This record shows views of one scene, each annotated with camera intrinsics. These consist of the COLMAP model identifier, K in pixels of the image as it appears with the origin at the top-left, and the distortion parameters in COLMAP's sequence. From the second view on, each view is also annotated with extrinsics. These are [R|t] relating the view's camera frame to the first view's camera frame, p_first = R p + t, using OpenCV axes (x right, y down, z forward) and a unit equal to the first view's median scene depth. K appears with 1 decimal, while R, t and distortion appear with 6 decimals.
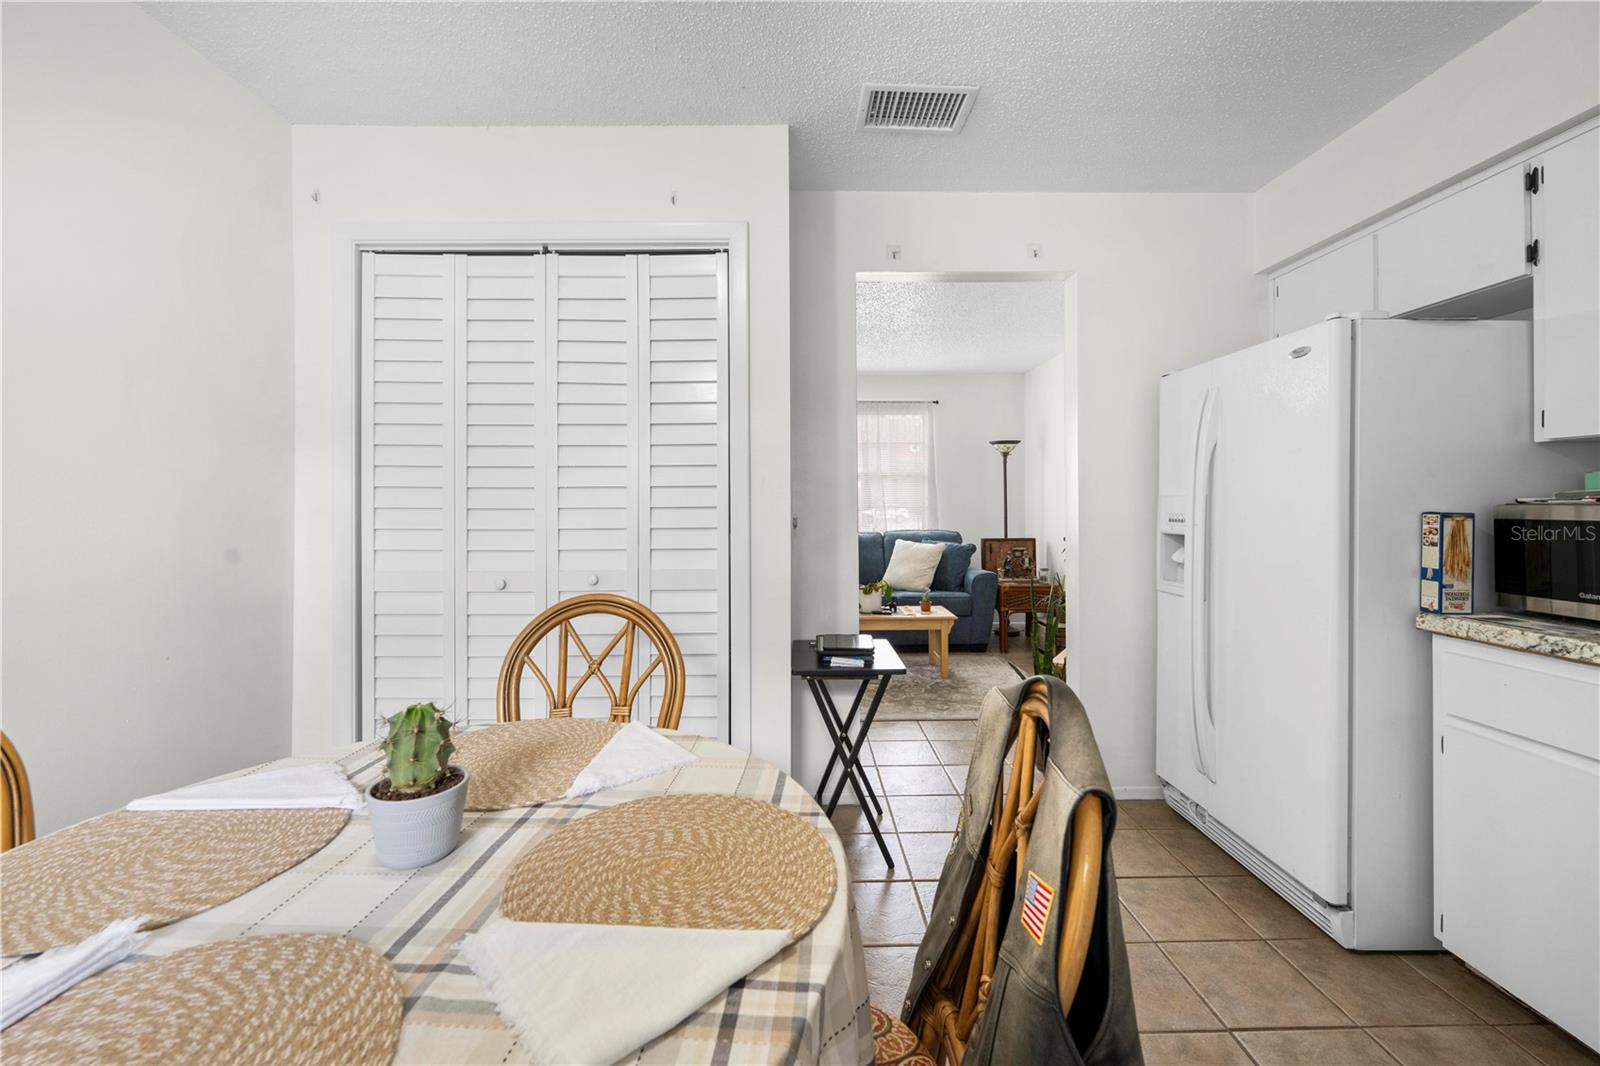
lens RADIAL K [[647.2, 0, 812.6], [0, 647.2, 501.0], [0, 0, 1]] dist [0.000638, -0.000573]
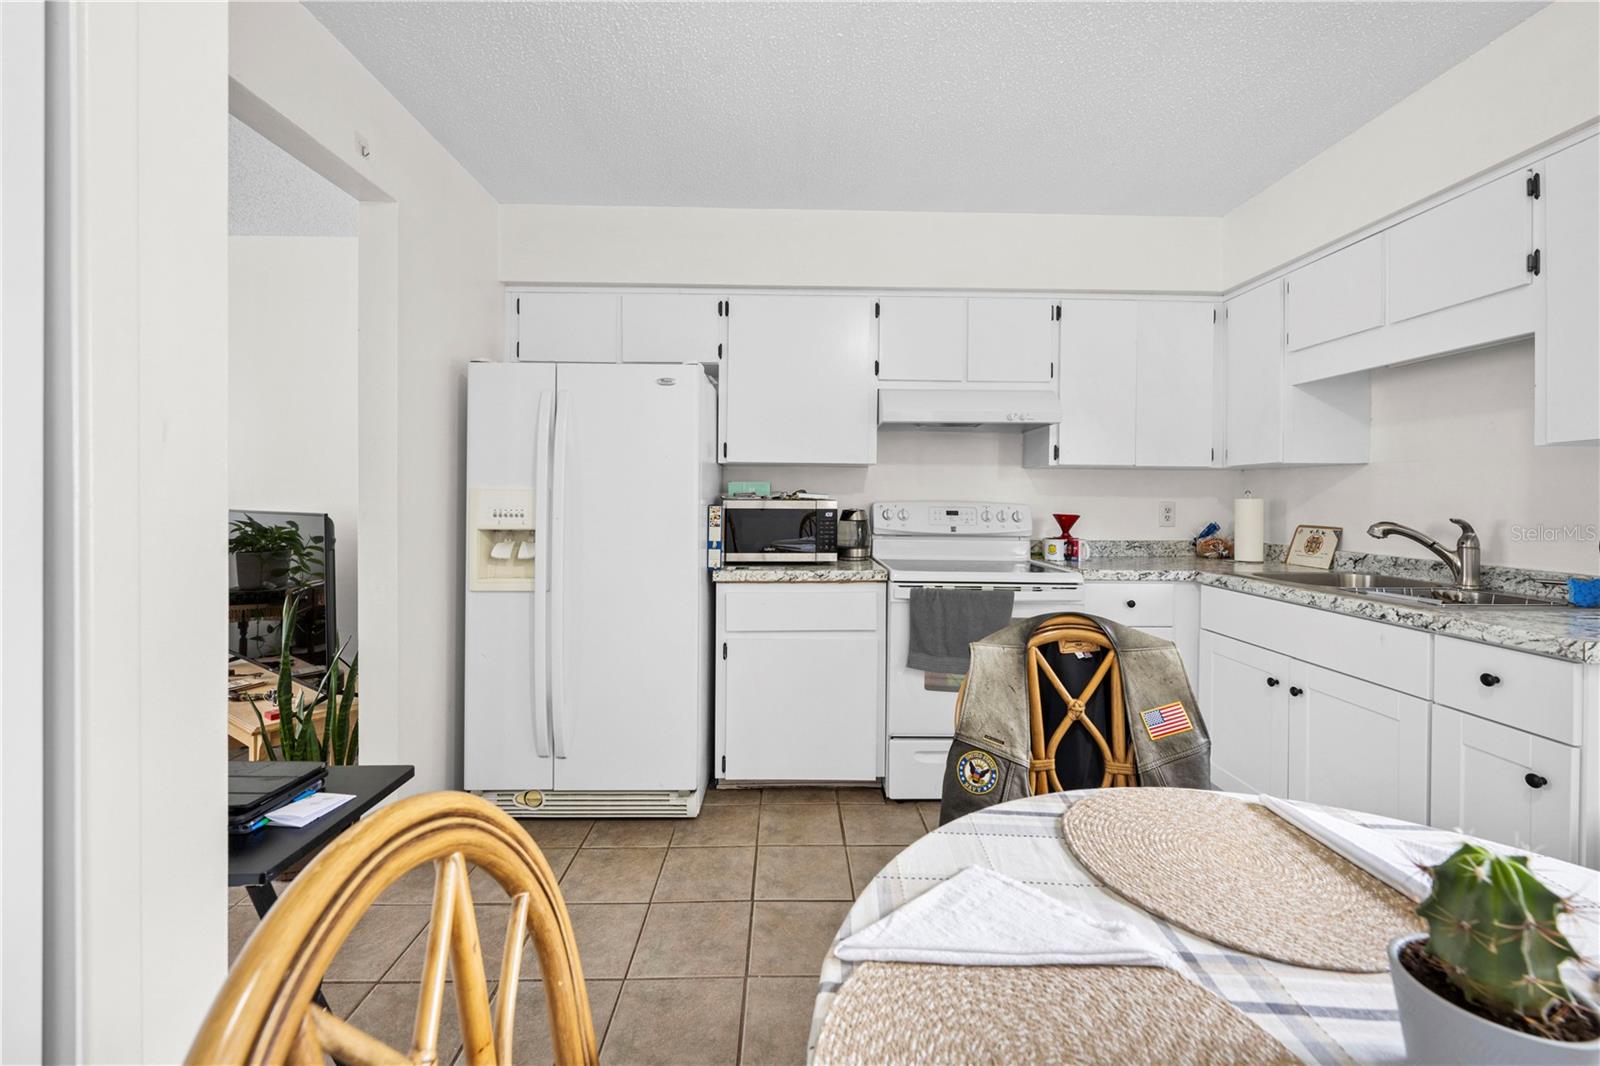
lens RADIAL K [[647.2, 0, 799.0], [0, 647.2, 499.3], [0, 0, 1]] dist [0.000638, -0.000573]
pose [[0.002889, 0.000896, 0.999995, -0.222161], [-0.011778, 0.999930, -0.000862, 0.001173], [-0.999926, -0.011776, 0.002899, 0.302612]]
